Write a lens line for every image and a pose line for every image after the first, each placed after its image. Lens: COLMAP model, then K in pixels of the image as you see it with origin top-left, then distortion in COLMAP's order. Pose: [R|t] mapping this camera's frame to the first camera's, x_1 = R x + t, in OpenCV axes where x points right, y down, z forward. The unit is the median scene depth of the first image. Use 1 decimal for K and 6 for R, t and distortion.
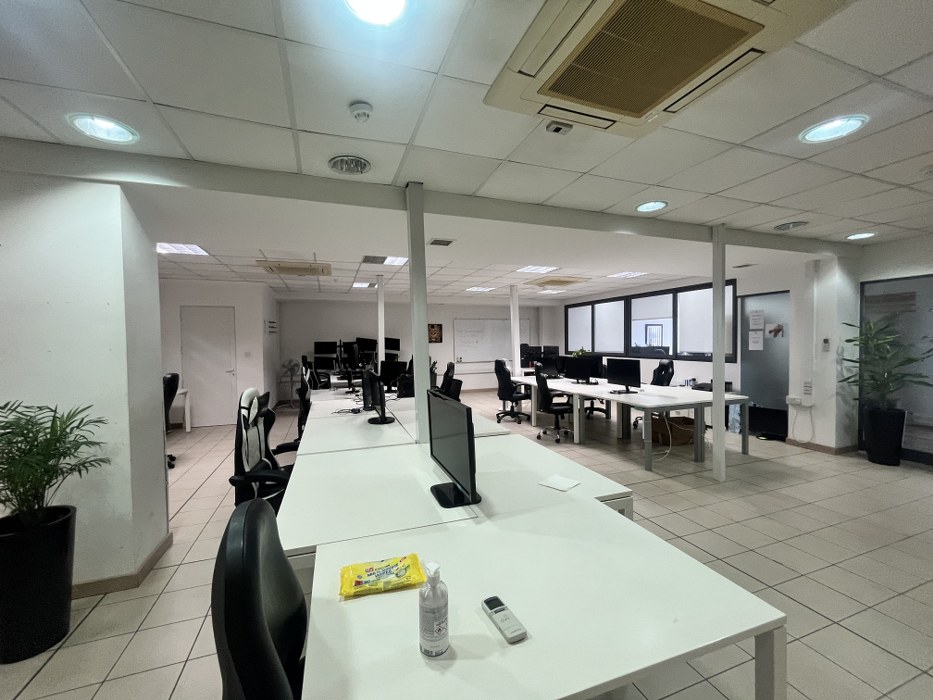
lens RADIAL K [[376.9, 0, 466.0], [0, 376.9, 349.9], [0, 0, 1]] dist [-0.009668, 0.000582]
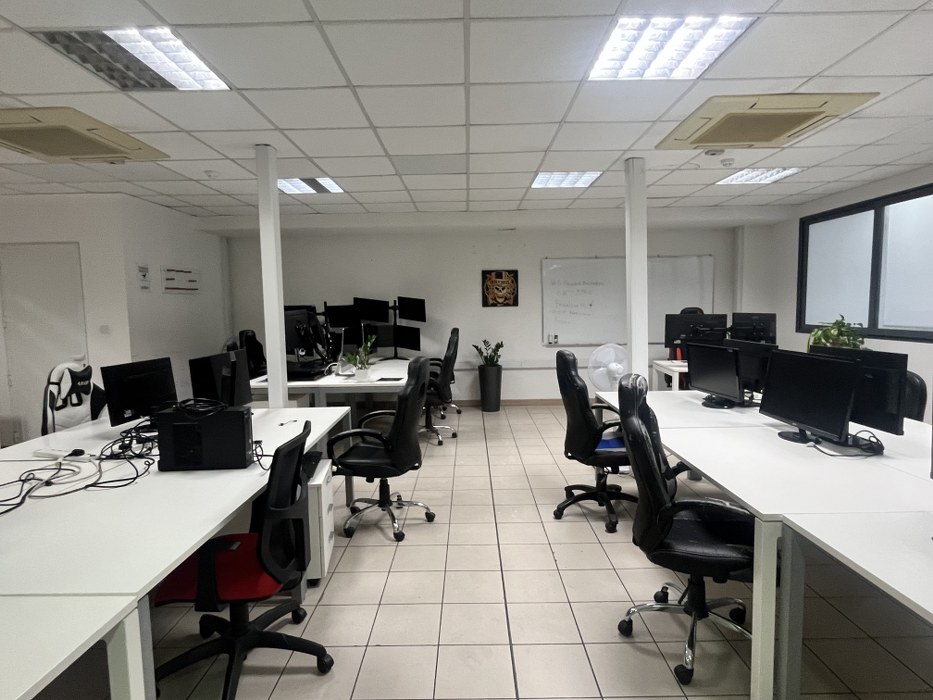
lens RADIAL K [[507.9, 0, 466.9], [0, 507.9, 354.1], [0, 0, 1]] dist [-0.007783, -0.000807]
pose [[0.937747, 0.029117, -0.346097, 0.276365], [-0.002547, 0.997030, 0.076977, -0.017020], [0.347311, -0.071303, 0.935035, 0.797214]]
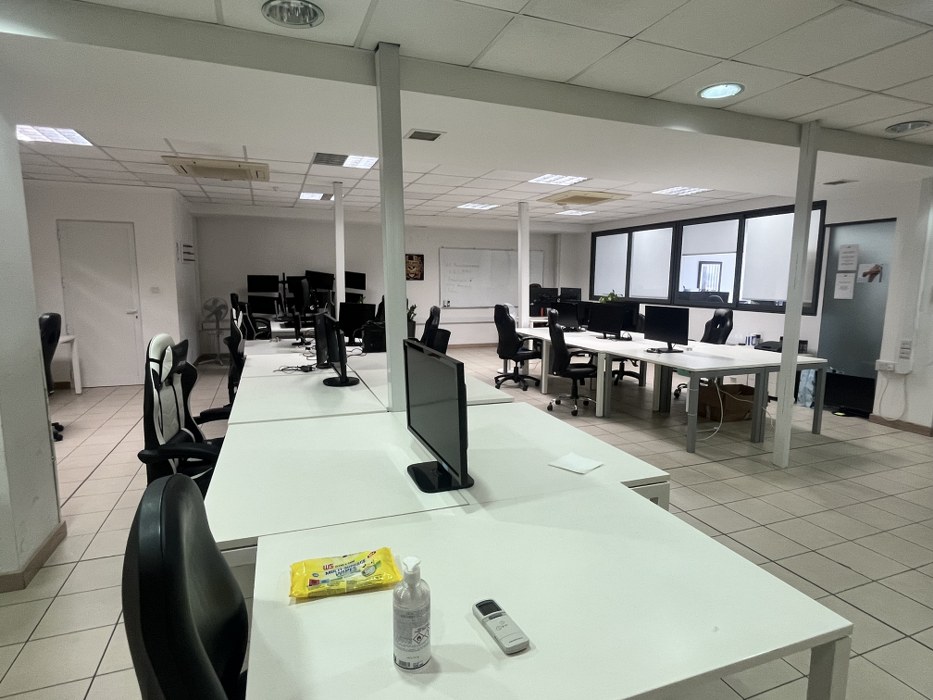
lens RADIAL K [[507.9, 0, 467.2], [0, 507.9, 349.4], [0, 0, 1]] dist [-0.007783, -0.000807]
pose [[0.999510, 0.018912, 0.024955, -0.001635], [-0.021601, 0.993440, 0.112292, 0.004956], [-0.022667, -0.112776, 0.993362, 0.002175]]
